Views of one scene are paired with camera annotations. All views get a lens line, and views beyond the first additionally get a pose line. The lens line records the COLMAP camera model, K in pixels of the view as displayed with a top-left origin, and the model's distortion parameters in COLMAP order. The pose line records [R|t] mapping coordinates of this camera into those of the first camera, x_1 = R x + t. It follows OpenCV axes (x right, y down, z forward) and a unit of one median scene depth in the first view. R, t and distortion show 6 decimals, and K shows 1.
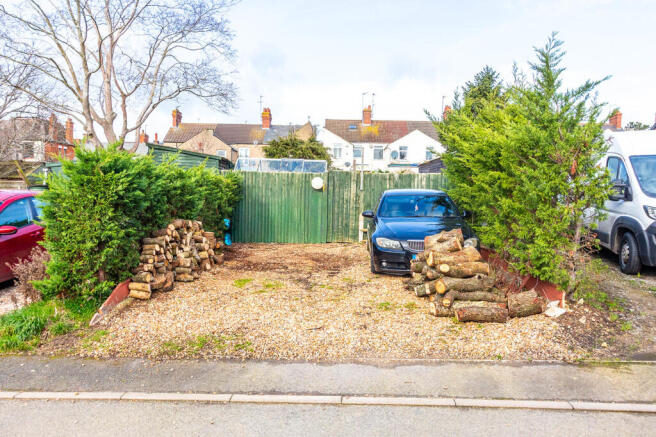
lens RADIAL K [[341.1, 0, 328.0], [0, 341.1, 218.5], [0, 0, 1]] dist [-0.000367, -0.000018]
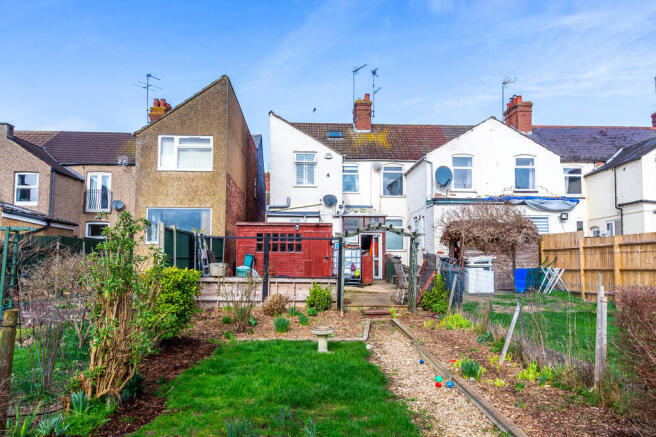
lens RADIAL K [[519.5, 0, 328.0], [0, 519.5, 218.5], [0, 0, 1]] dist [-0.001727, -0.000404]
pose [[0.997408, -0.012711, 0.070820, 0.007808], [0.024143, 0.986331, -0.162995, -0.028846], [-0.067780, 0.164282, 0.984082, 0.310585]]
